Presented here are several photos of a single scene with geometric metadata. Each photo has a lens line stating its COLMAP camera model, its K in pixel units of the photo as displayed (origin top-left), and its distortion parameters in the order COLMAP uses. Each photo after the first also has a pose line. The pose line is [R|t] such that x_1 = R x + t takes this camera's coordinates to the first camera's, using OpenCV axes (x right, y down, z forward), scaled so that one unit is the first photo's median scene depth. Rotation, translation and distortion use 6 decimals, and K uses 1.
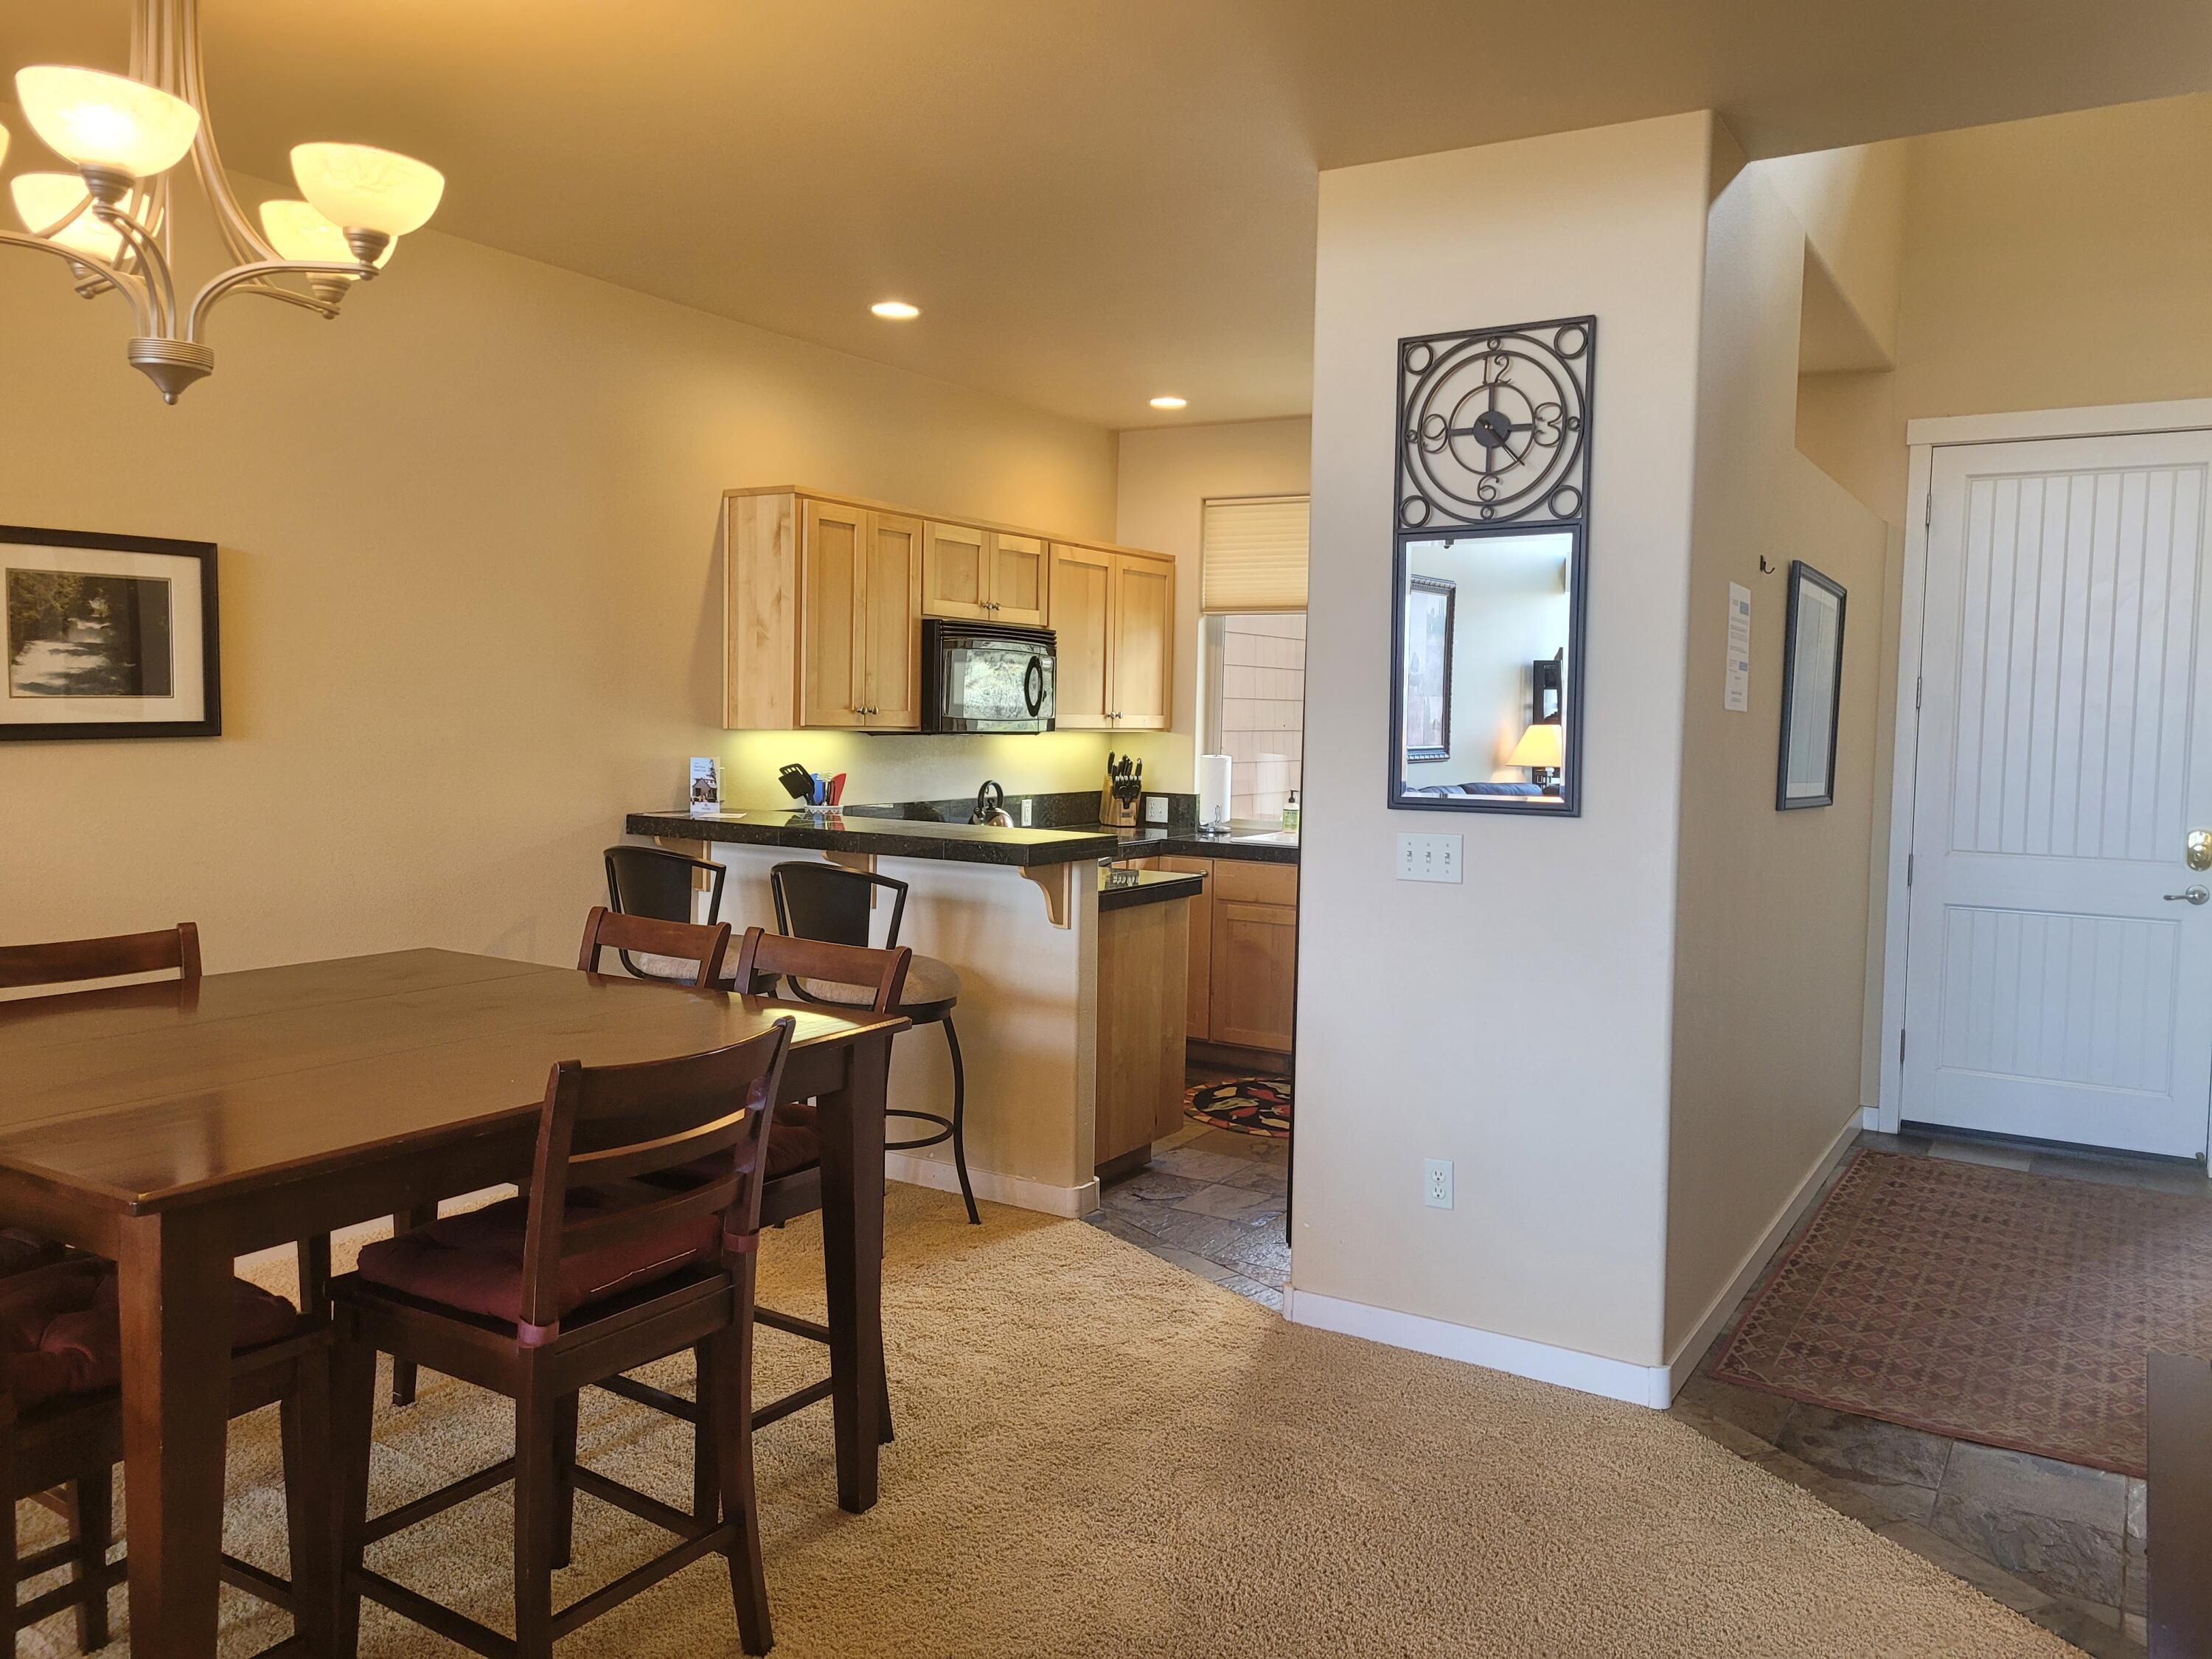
lens RADIAL K [[1666.5, 0, 1107.9], [0, 1666.5, 797.4], [0, 0, 1]] dist [0.059814, -0.043368]
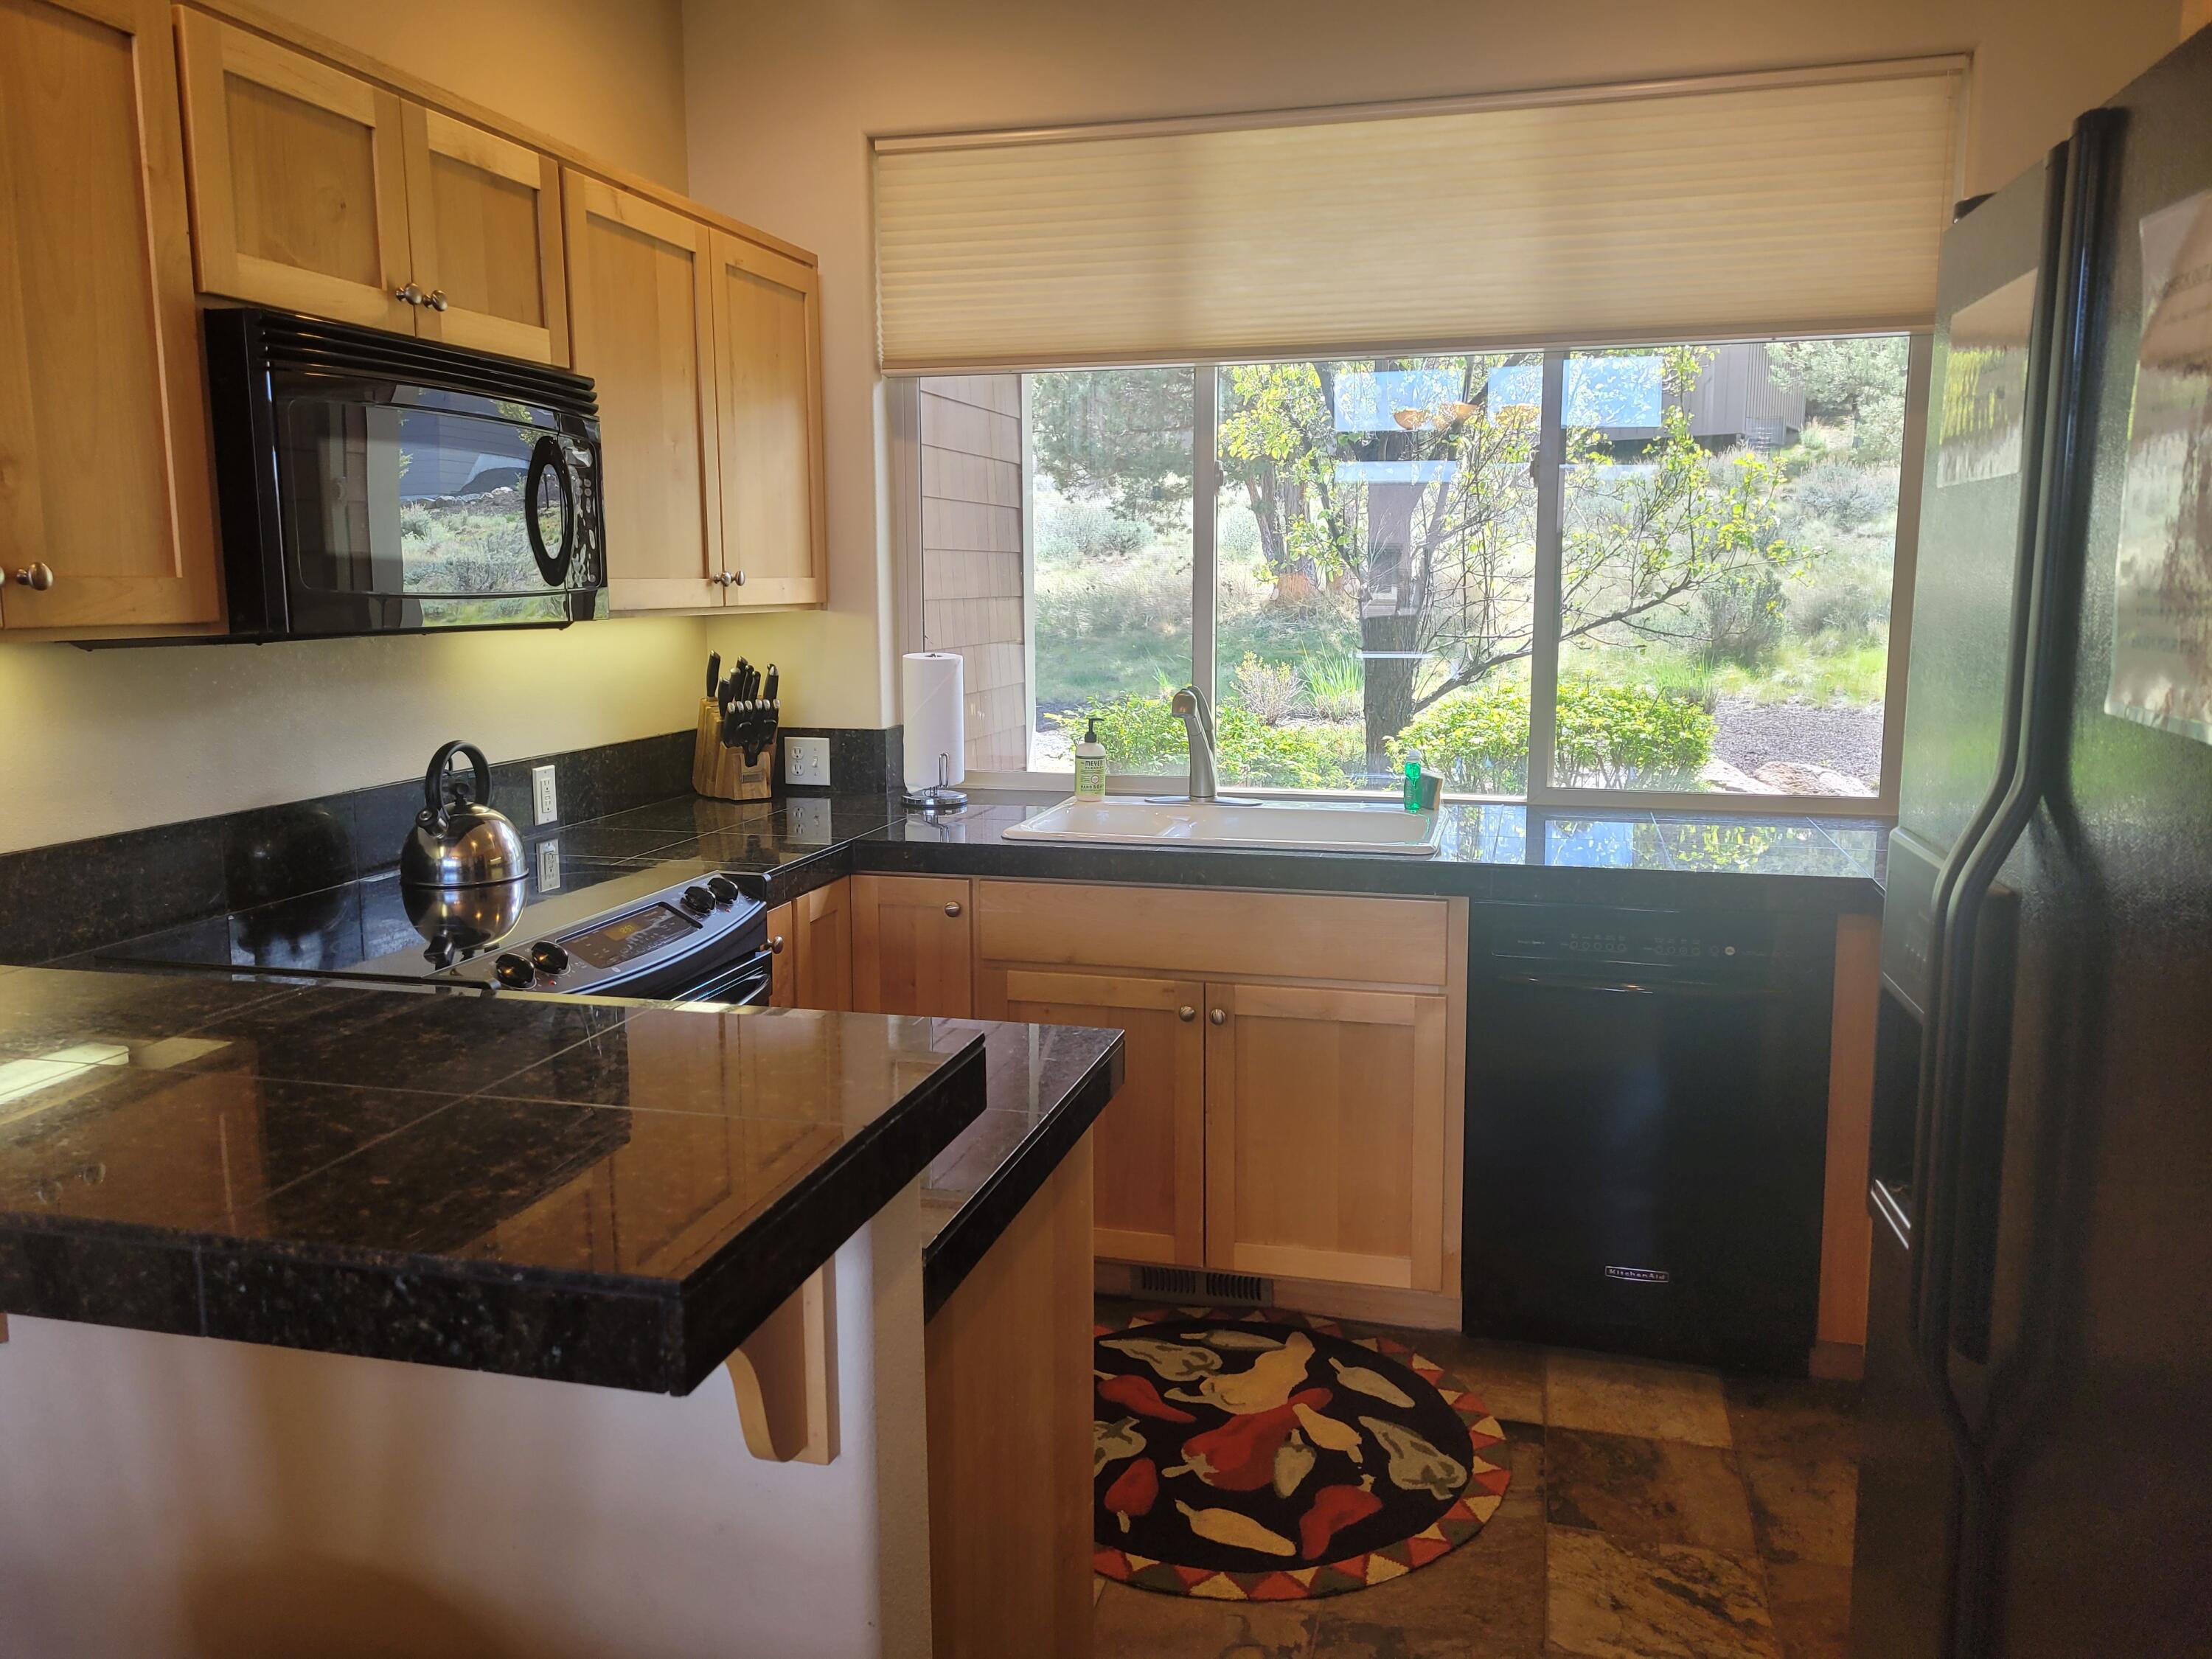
lens RADIAL K [[1666.5, 0, 1100.0], [0, 1666.5, 789.1], [0, 0, 1]] dist [0.059814, -0.043368]
pose [[0.957003, -0.062352, 0.283297, -0.036491], [0.040447, 0.995768, 0.082530, -0.027275], [-0.287243, -0.067523, 0.955475, 0.565052]]
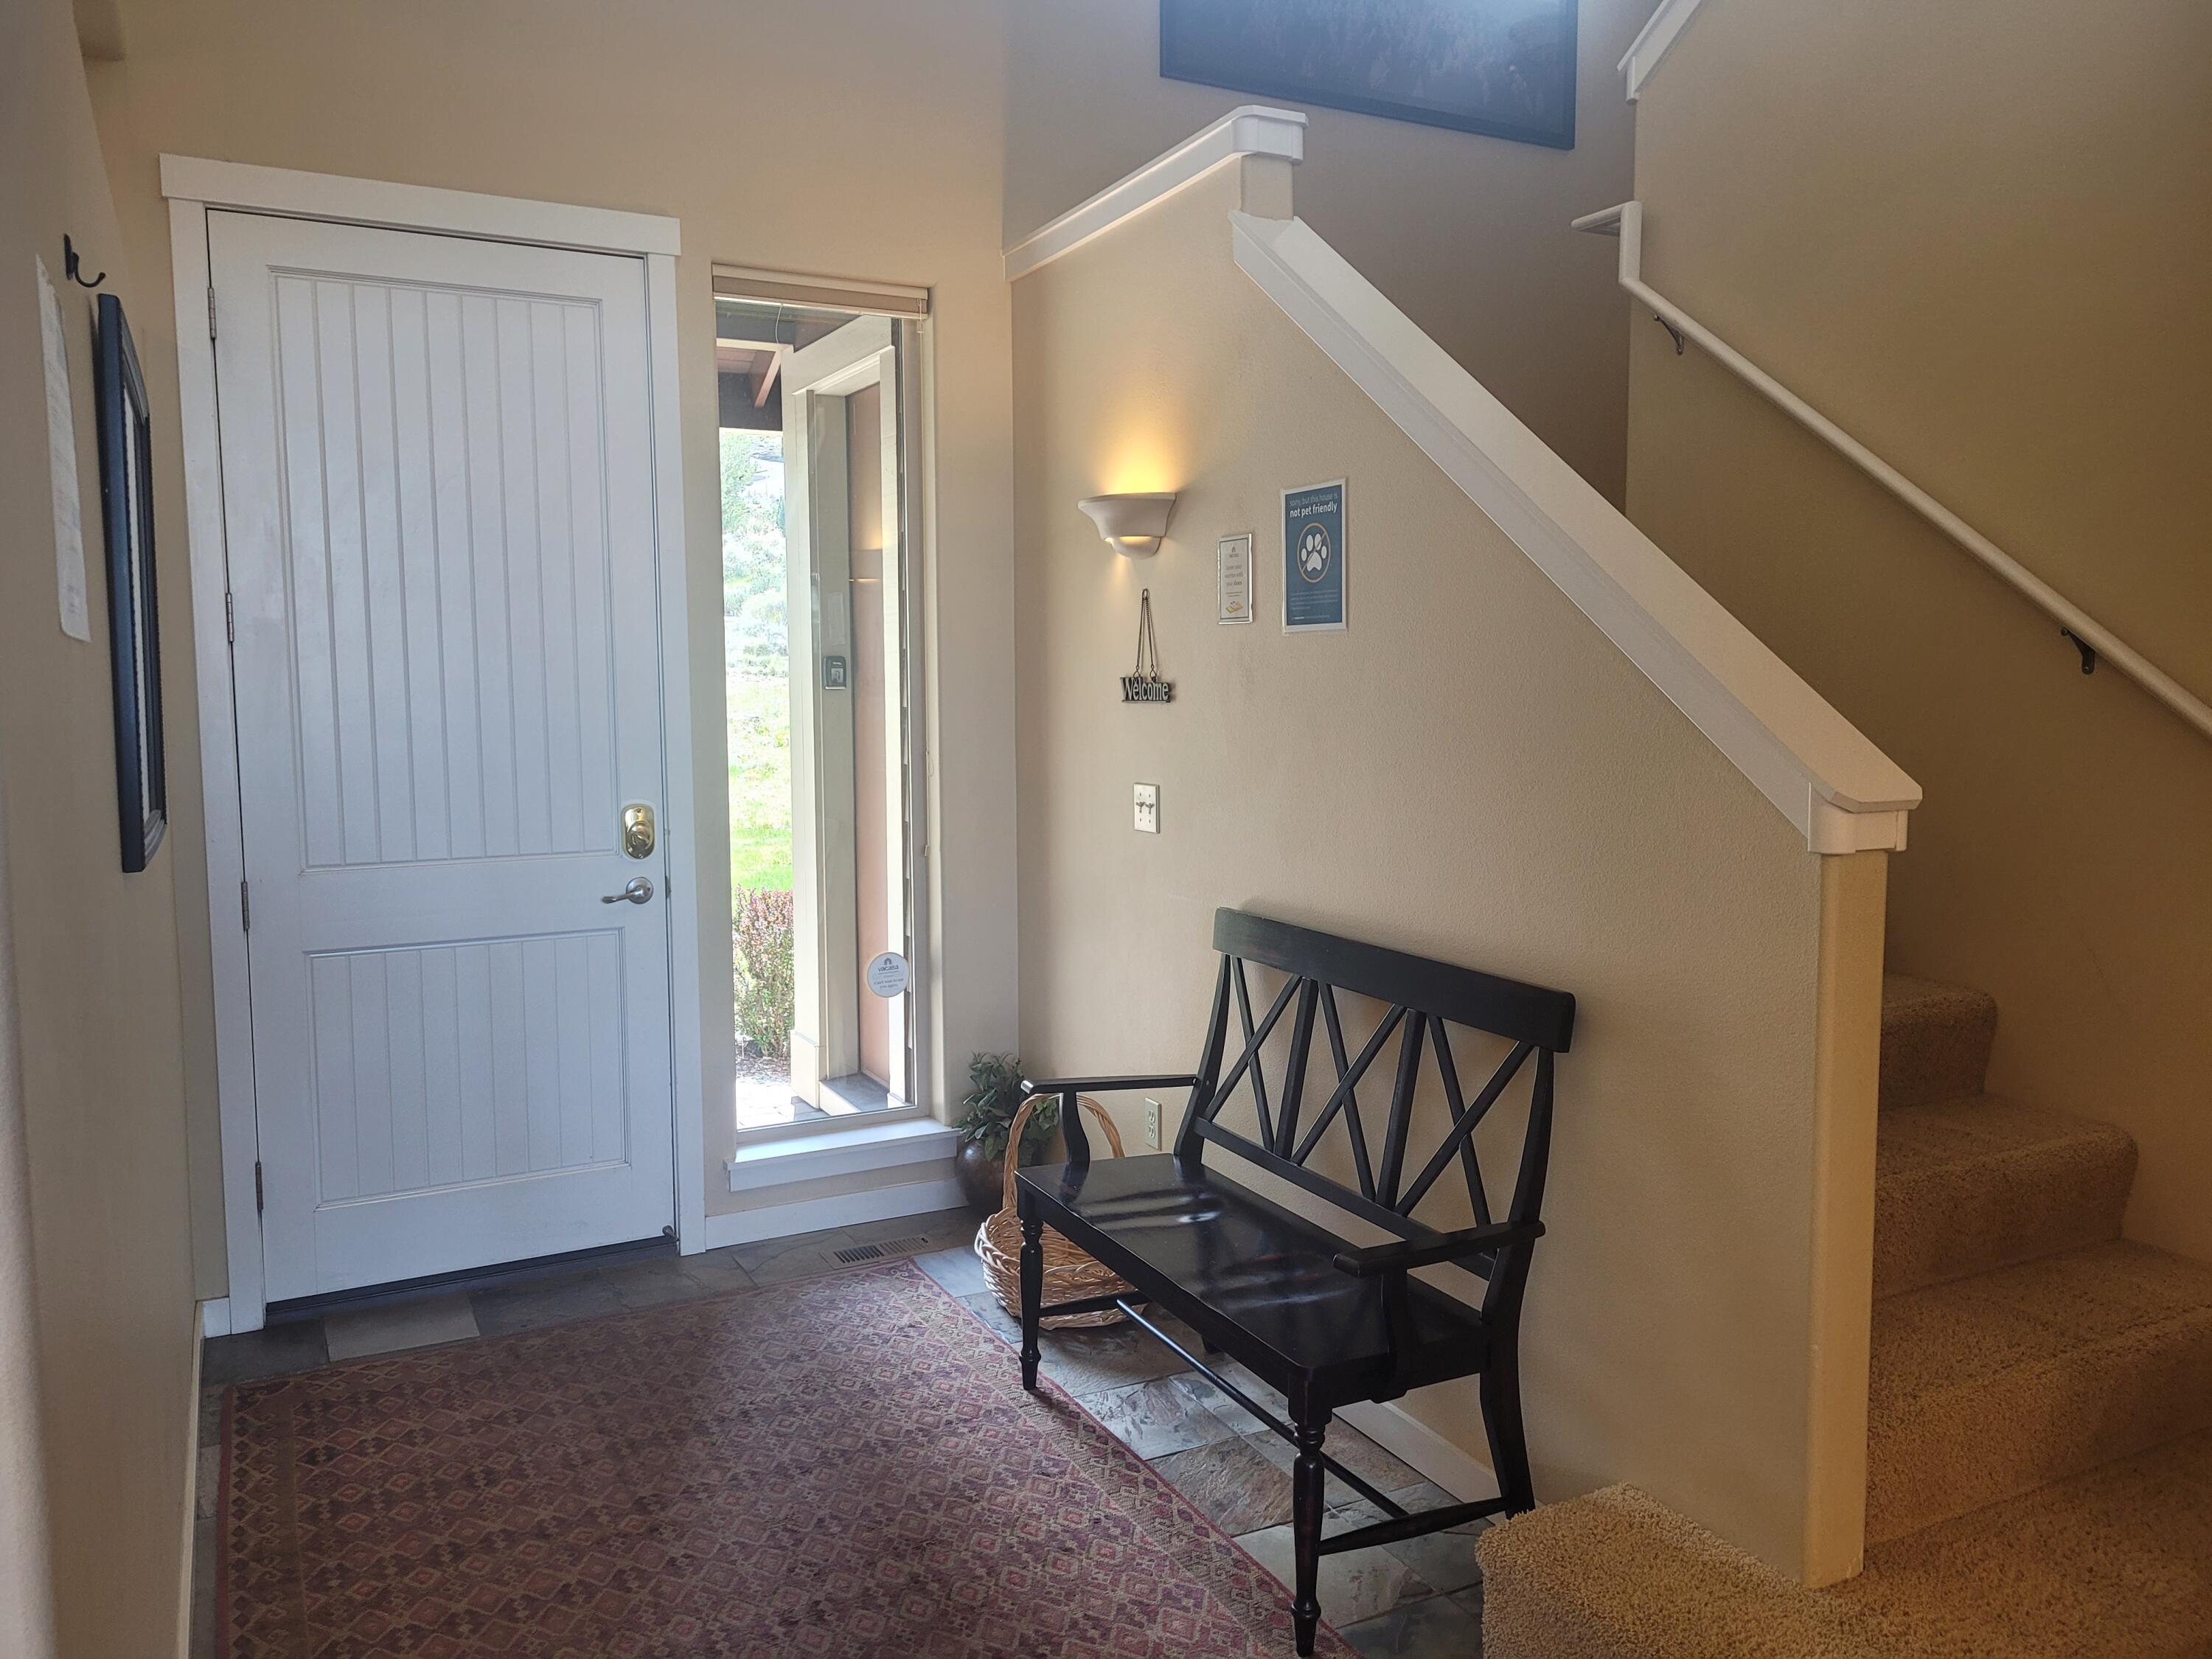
lens RADIAL K [[1666.5, 0, 1110.1], [0, 1666.5, 815.6], [0, 0, 1]] dist [0.059814, -0.043368]
pose [[0.513639, -0.099626, 0.852203, 0.106830], [0.062450, 0.994942, 0.078674, -0.017603], [-0.855731, 0.012810, 0.517262, 0.379595]]
